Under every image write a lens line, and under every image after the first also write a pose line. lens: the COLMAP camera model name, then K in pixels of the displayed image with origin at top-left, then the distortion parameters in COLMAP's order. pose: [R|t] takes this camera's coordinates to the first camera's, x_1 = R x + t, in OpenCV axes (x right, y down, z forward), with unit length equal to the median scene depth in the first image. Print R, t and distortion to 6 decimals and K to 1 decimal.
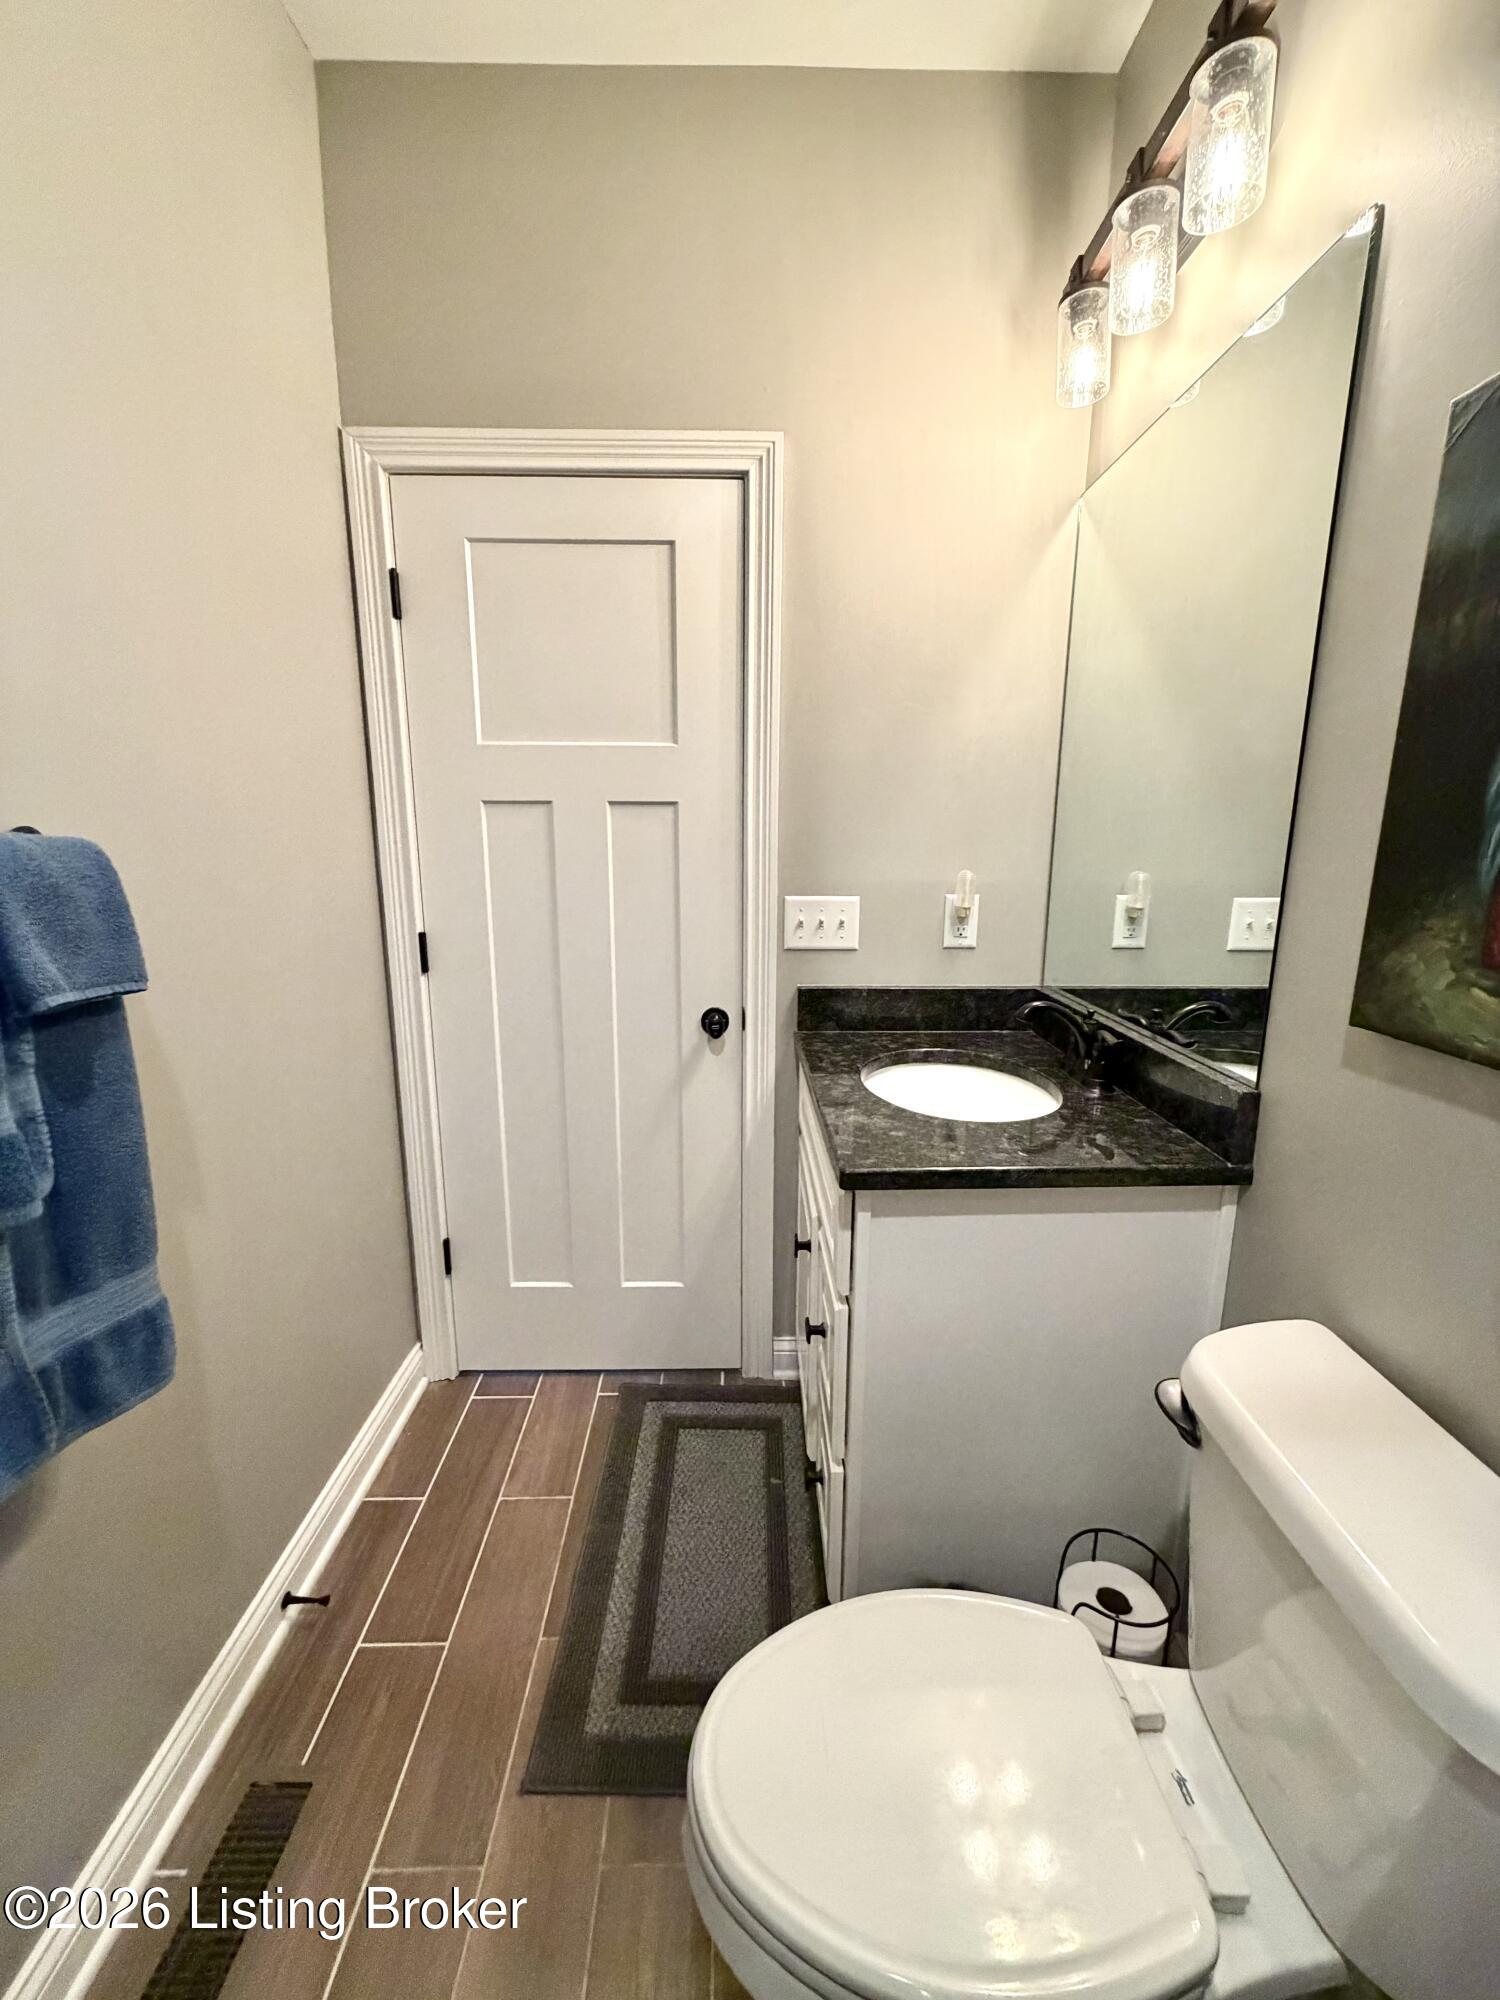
lens RADIAL K [[802.1, 0, 748.9], [0, 802.1, 999.8], [0, 0, 1]] dist [0.000461, 0.000051]
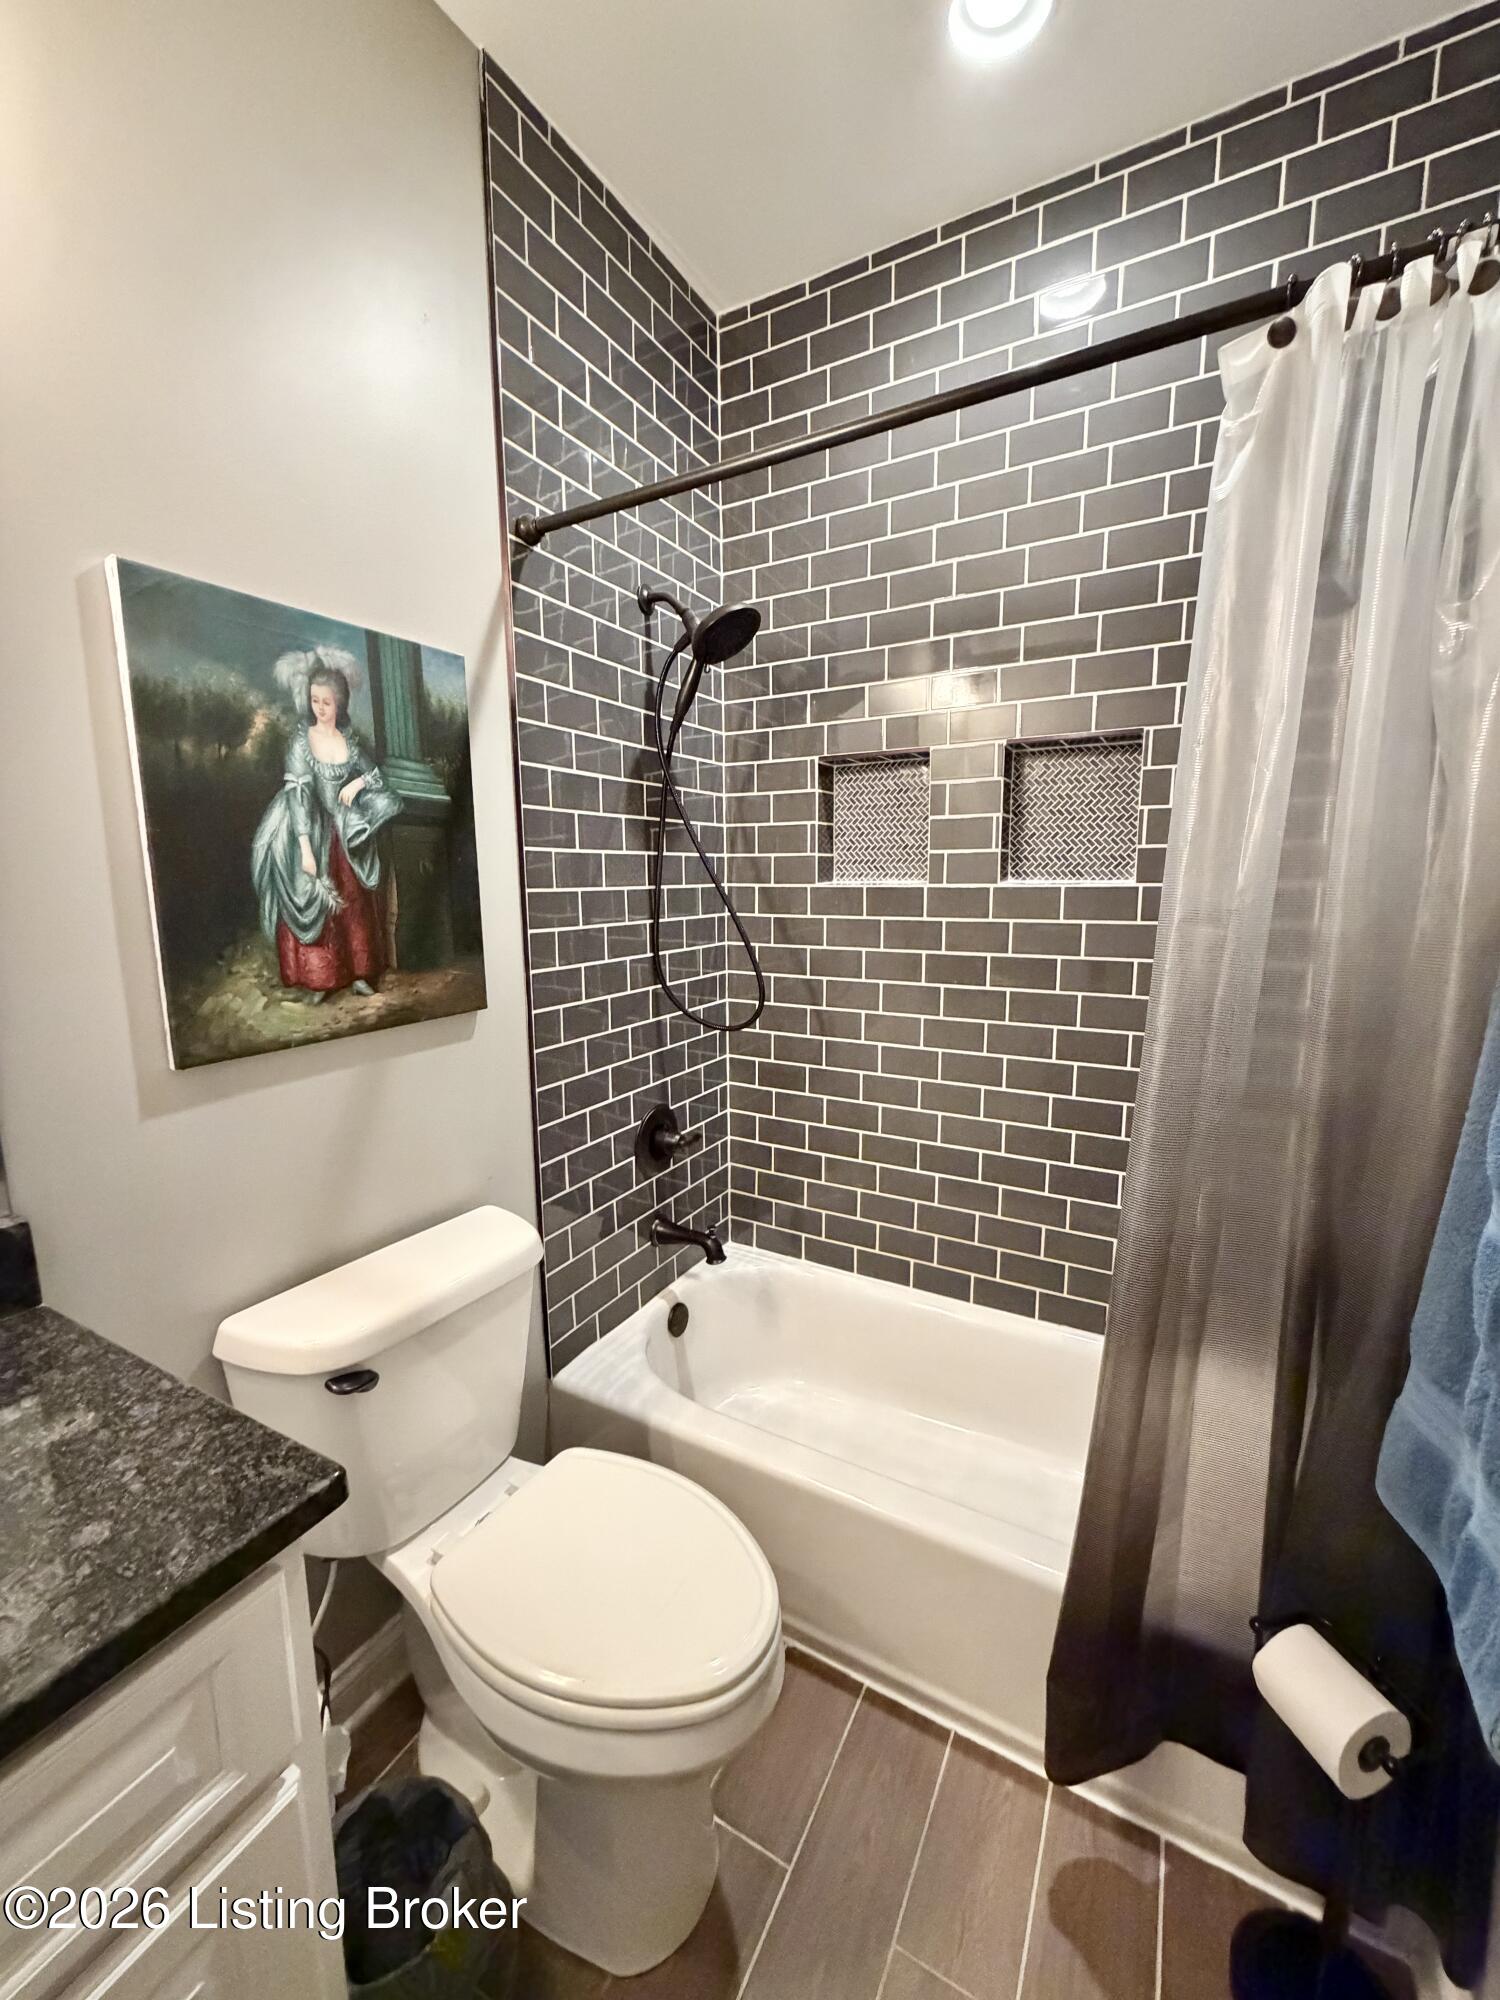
lens RADIAL K [[802.1, 0, 746.5], [0, 802.1, 1008.2], [0, 0, 1]] dist [0.000461, 0.000051]
pose [[-0.867384, -0.079432, 0.491260, -0.581522], [0.103458, 0.936826, 0.334145, -0.399464], [-0.486767, 0.340657, -0.804370, 1.701752]]
